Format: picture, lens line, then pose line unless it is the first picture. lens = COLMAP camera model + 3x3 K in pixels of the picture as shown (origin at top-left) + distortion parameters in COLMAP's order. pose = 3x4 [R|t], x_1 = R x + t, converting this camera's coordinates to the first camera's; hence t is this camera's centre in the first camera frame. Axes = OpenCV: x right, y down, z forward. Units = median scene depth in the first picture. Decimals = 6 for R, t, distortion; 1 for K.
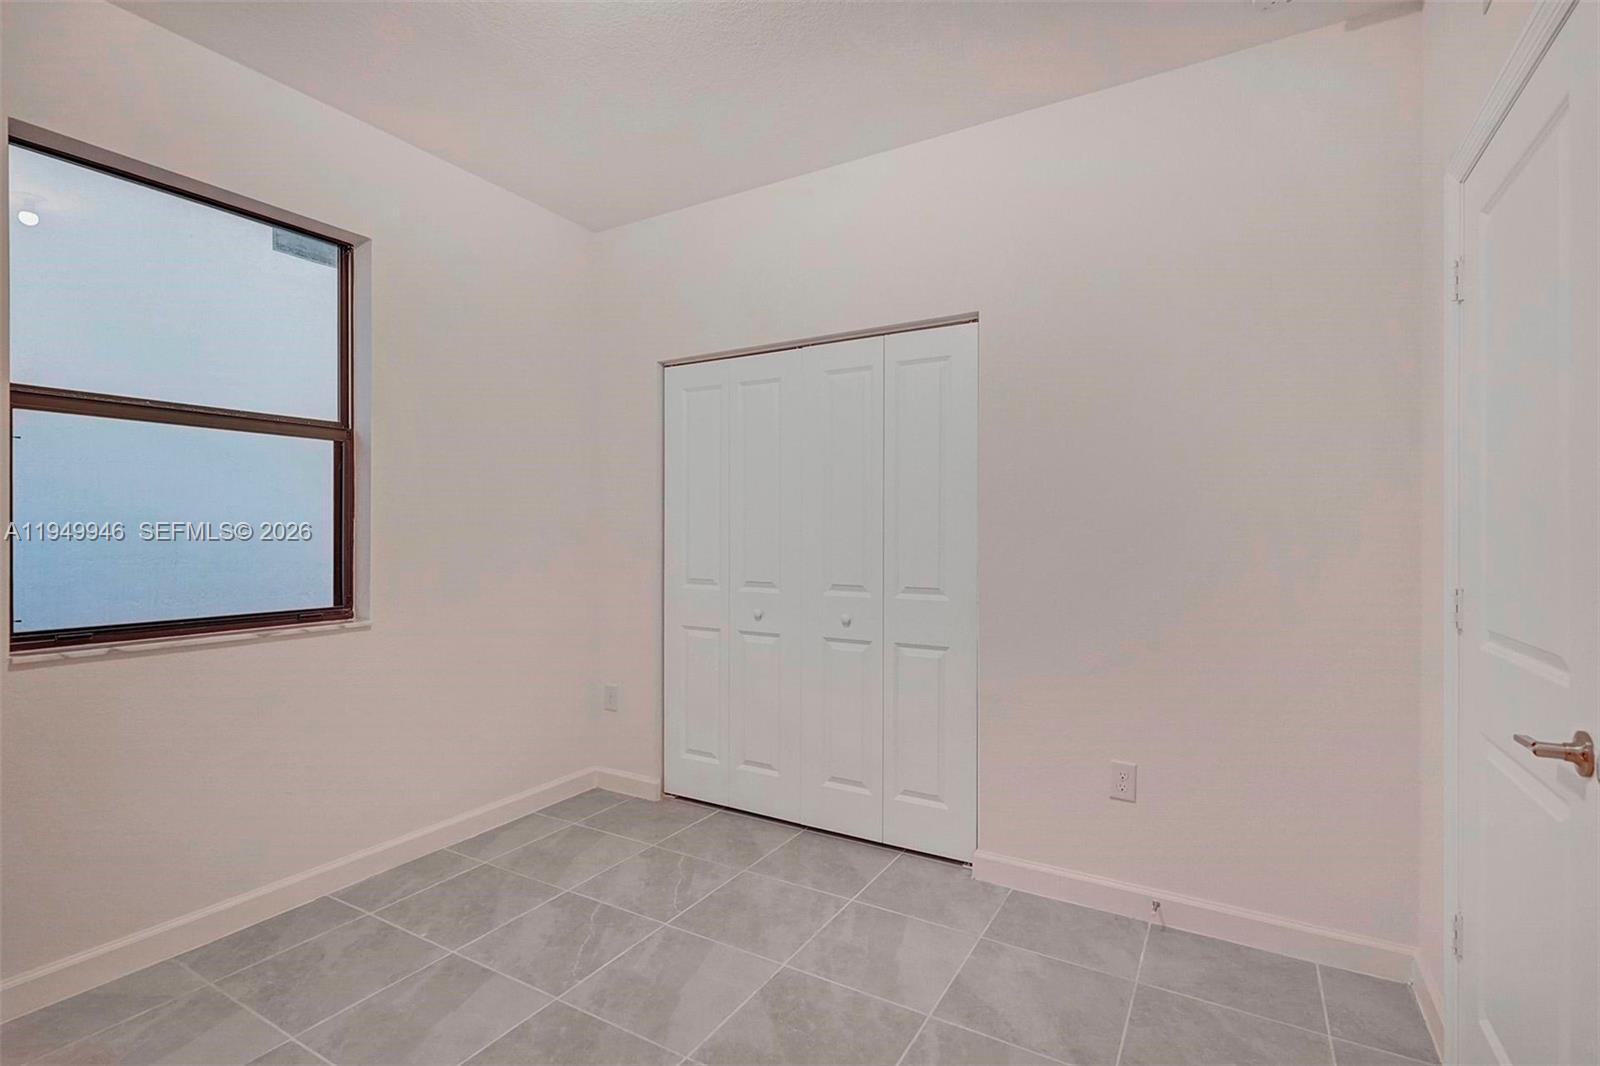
lens RADIAL K [[759.4, 0, 800.0], [0, 759.4, 533.0], [0, 0, 1]] dist [0.001059, 0.000132]
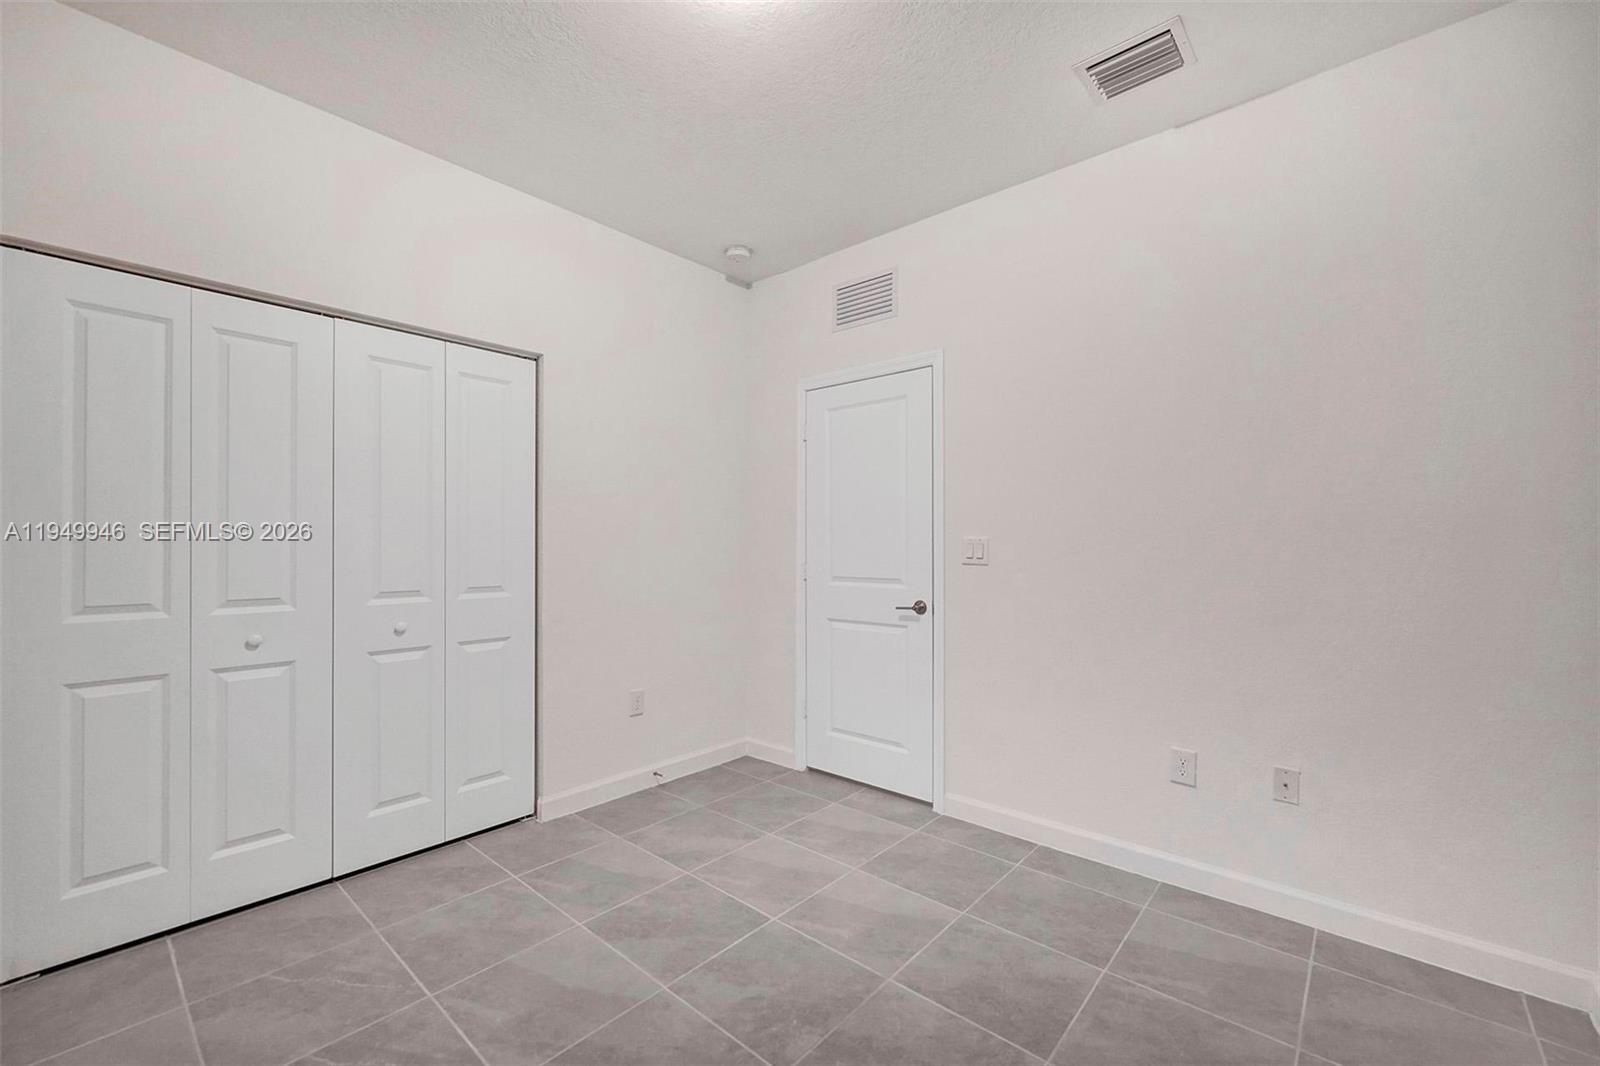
lens RADIAL K [[640.0, 0, 793.9], [0, 640.0, 545.2], [0, 0, 1]] dist [0.000822, 0.000342]
pose [[0.195408, -0.002992, 0.980717, -0.690538], [-0.005052, 0.999979, 0.004057, 0.006317], [-0.980709, -0.005747, 0.195389, 0.406346]]
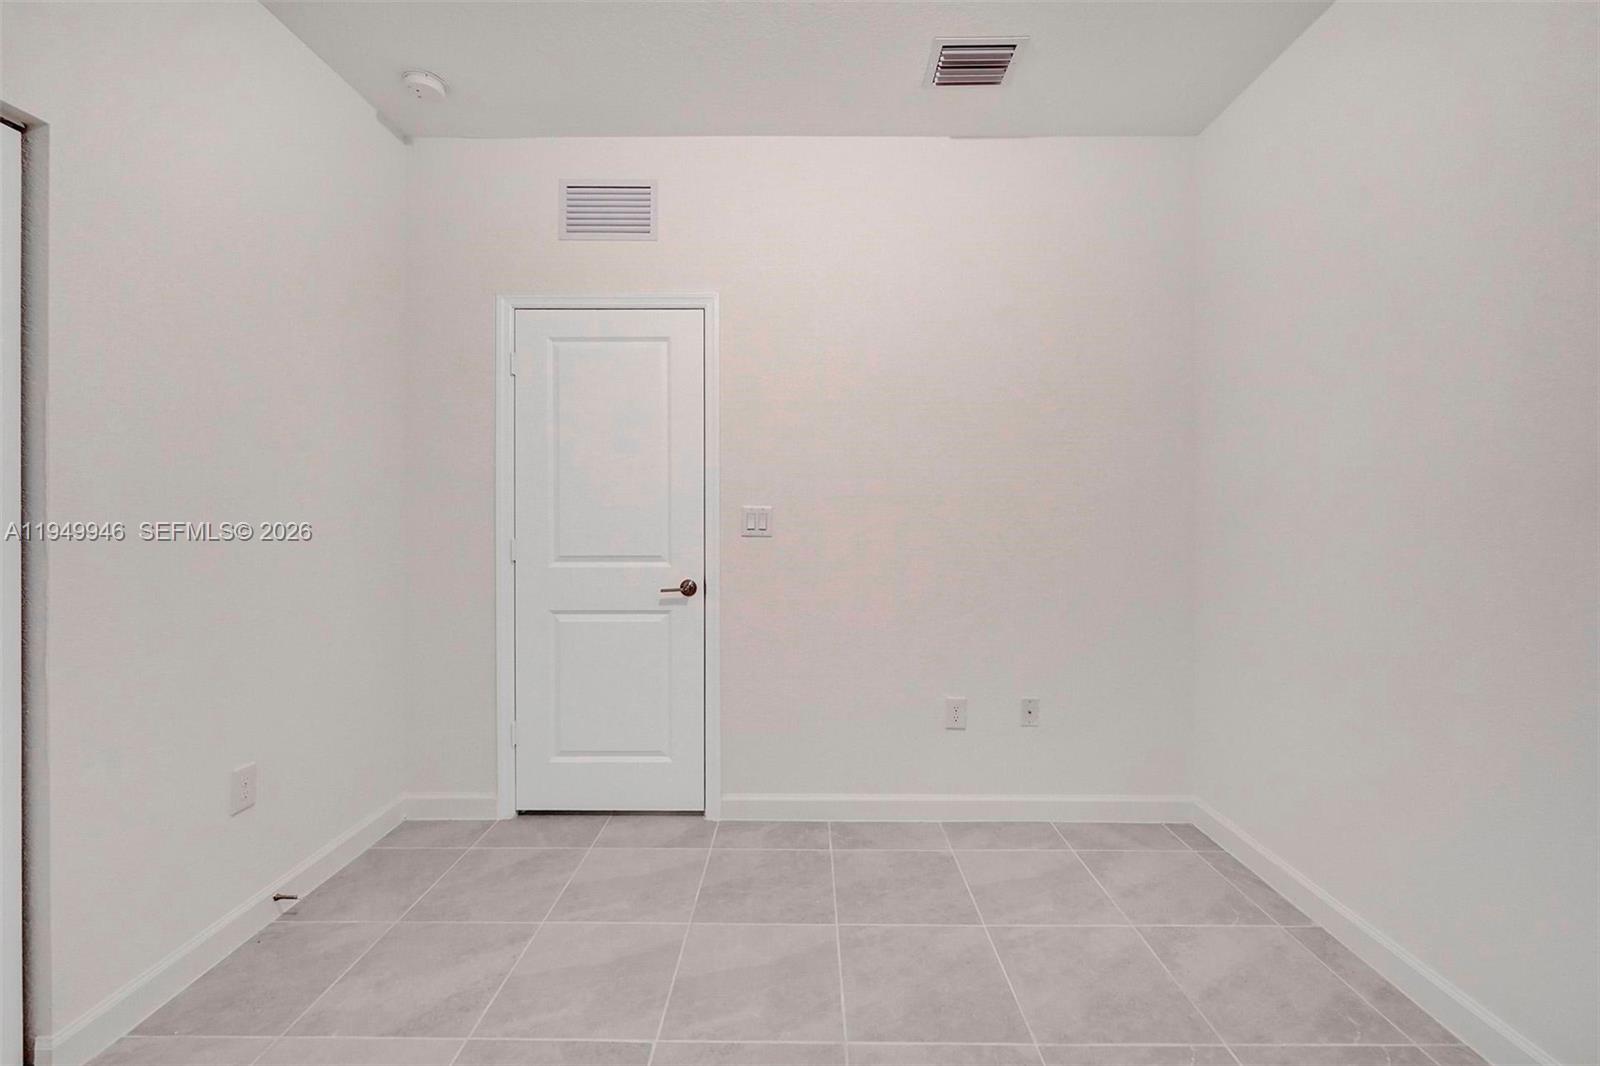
lens RADIAL K [[655.8, 0, 789.8], [0, 655.8, 516.6], [0, 0, 1]] dist [-0.001051, 0.000057]
pose [[-0.488755, -0.007306, 0.872391, -0.489367], [-0.005658, 0.999970, 0.005205, 0.005509], [-0.872403, -0.002392, -0.488782, 0.744706]]
